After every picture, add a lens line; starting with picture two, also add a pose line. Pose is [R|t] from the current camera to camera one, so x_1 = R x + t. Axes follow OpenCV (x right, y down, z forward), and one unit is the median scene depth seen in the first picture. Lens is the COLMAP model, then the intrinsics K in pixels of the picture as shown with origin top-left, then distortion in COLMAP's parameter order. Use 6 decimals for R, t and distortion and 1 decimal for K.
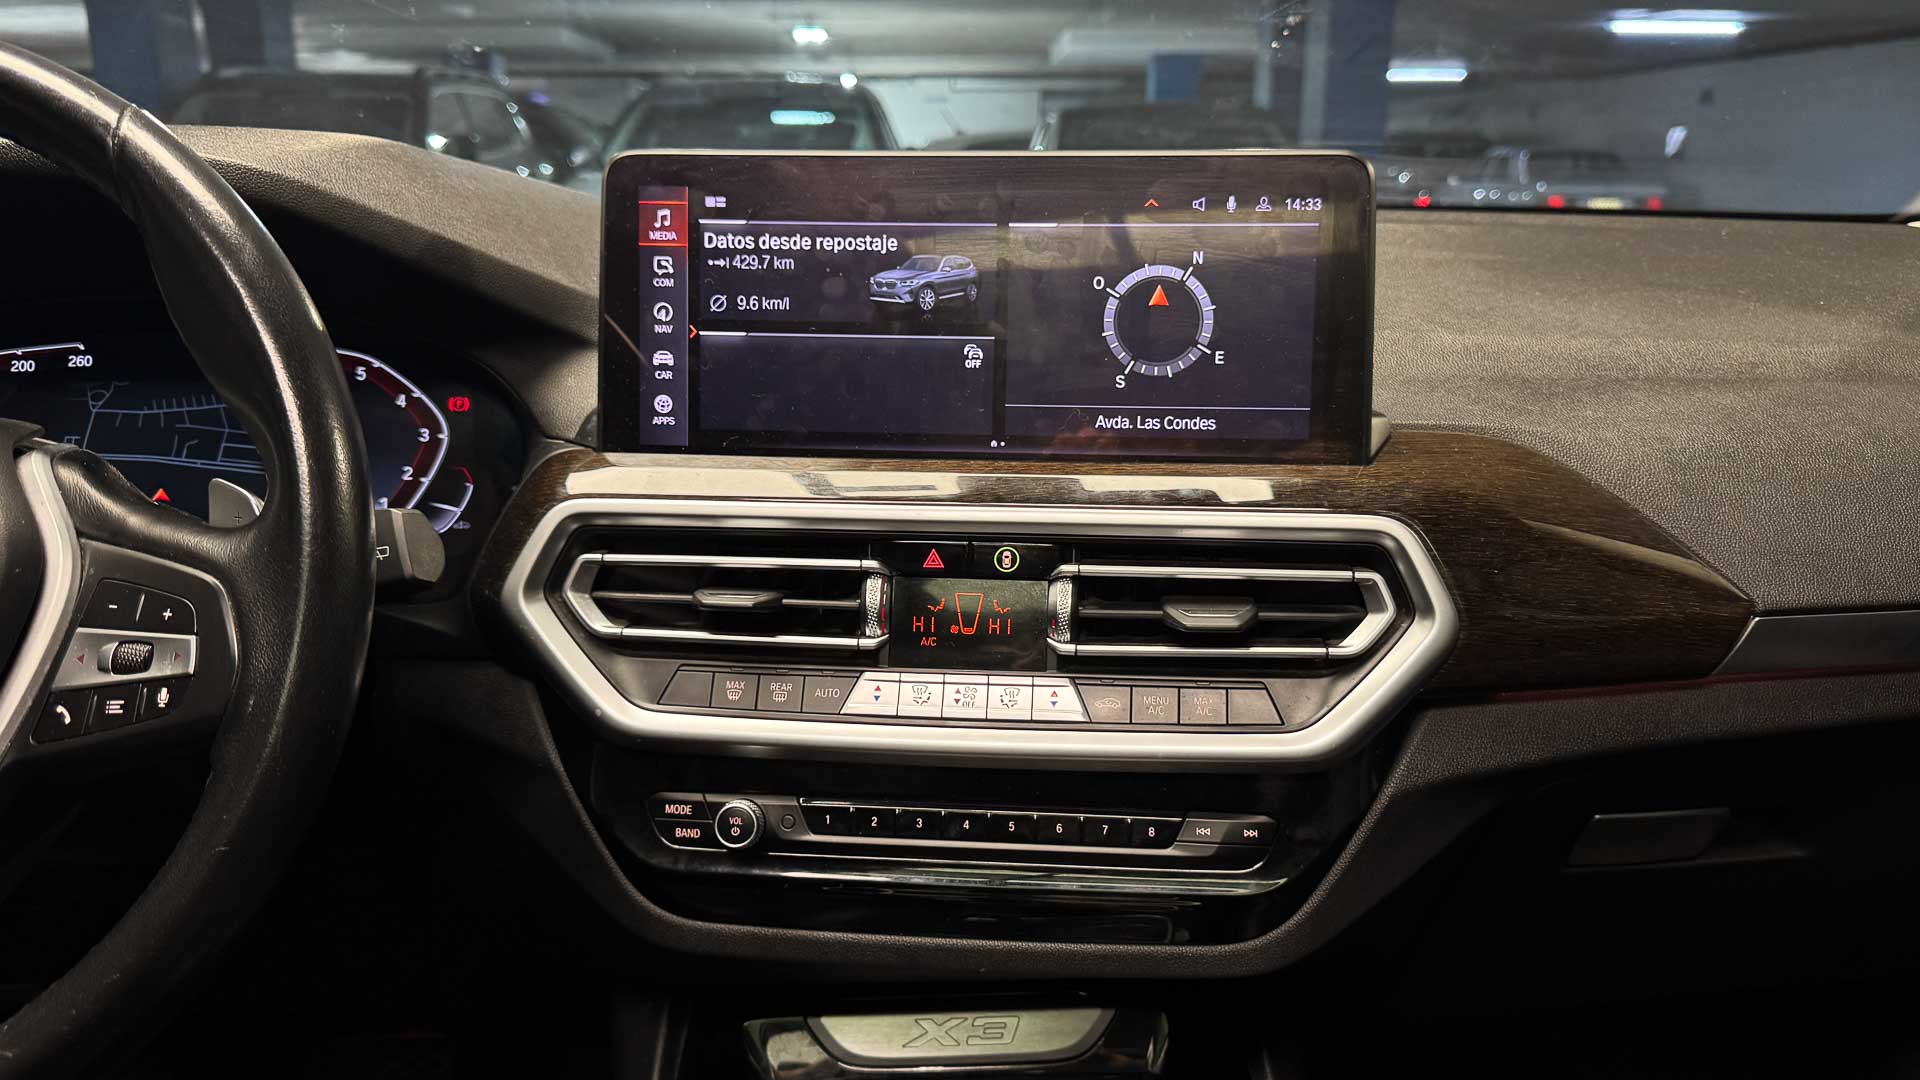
lens RADIAL K [[1400.7, 0, 1000.7], [0, 1400.7, 588.8], [0, 0, 1]] dist [0.090474, -0.001911]
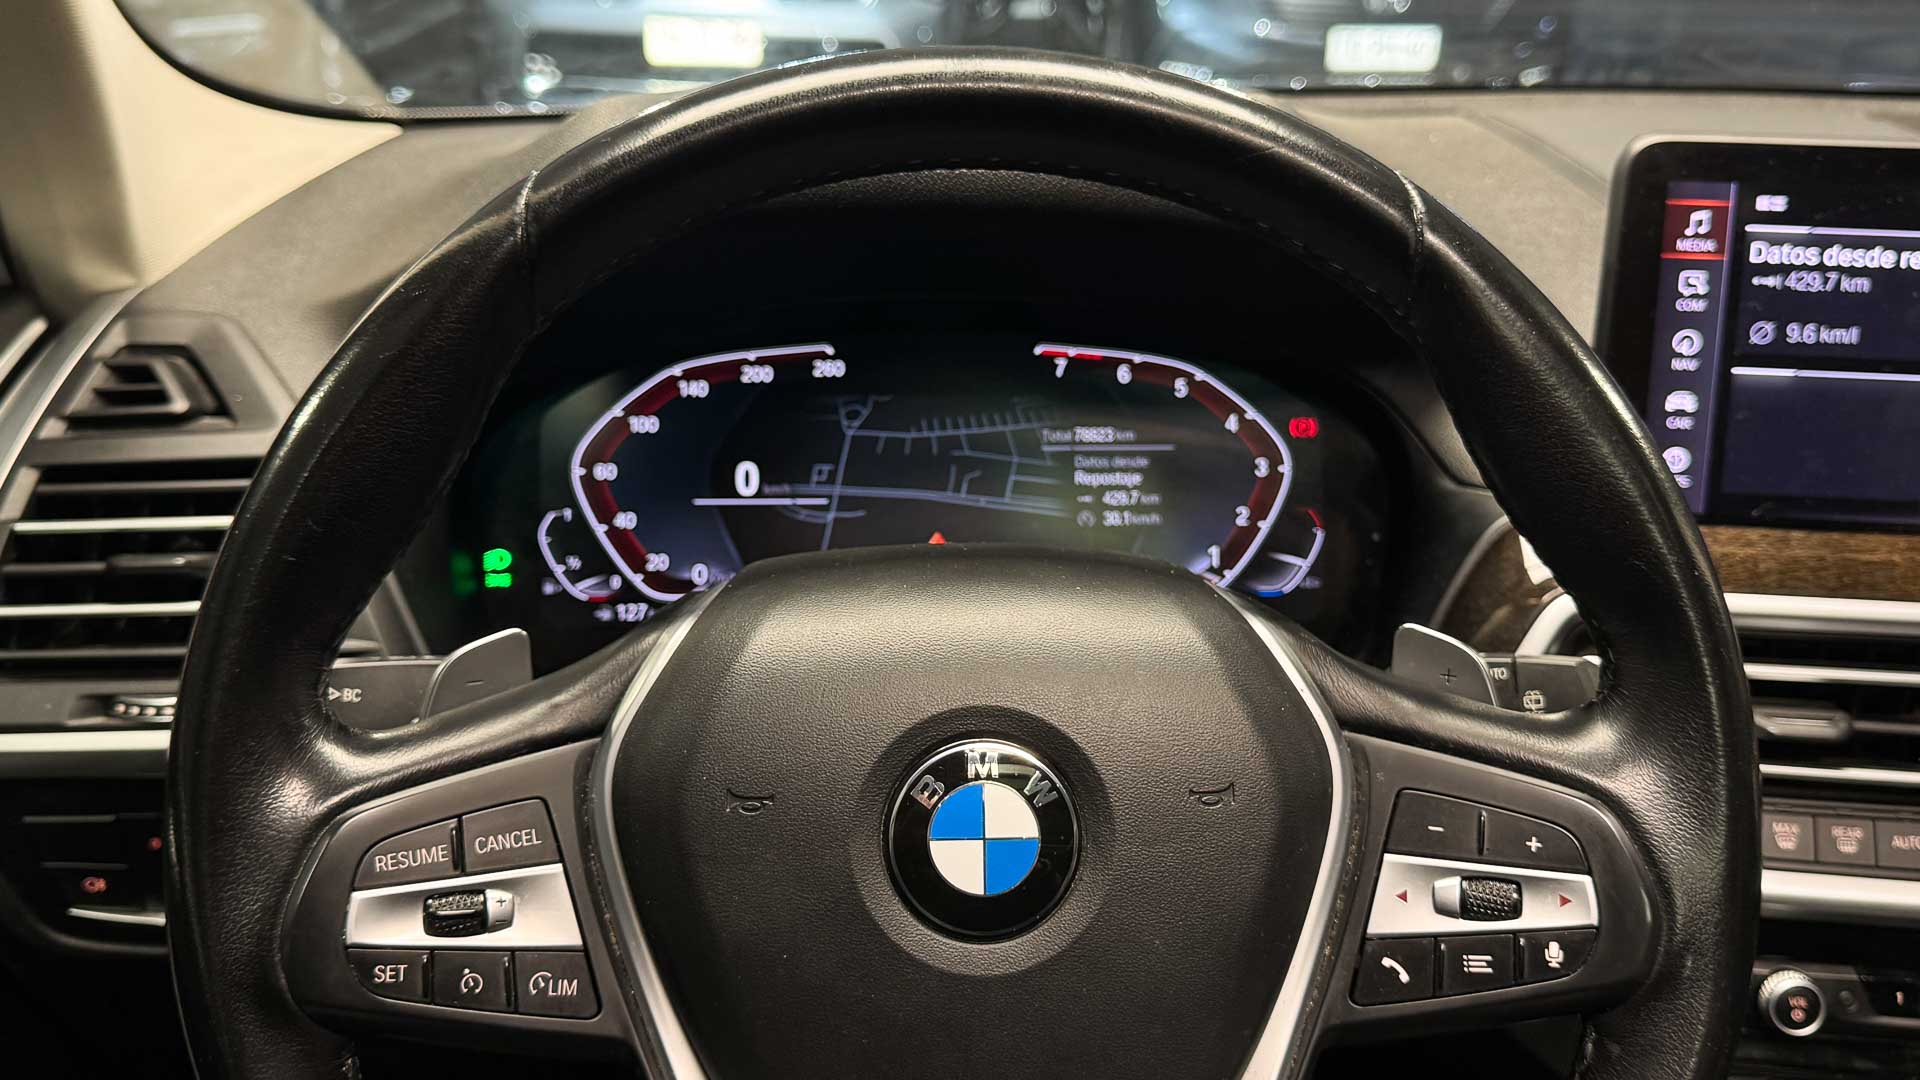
lens RADIAL K [[1835.2, 0, 968.3], [0, 1835.2, 531.6], [0, 0, 1]] dist [0.163631, -0.428564]
pose [[0.999887, 0.014290, -0.004745, -0.637030], [-0.013859, 0.996623, 0.080941, -0.173436], [0.005886, -0.080866, 0.996708, -0.026720]]
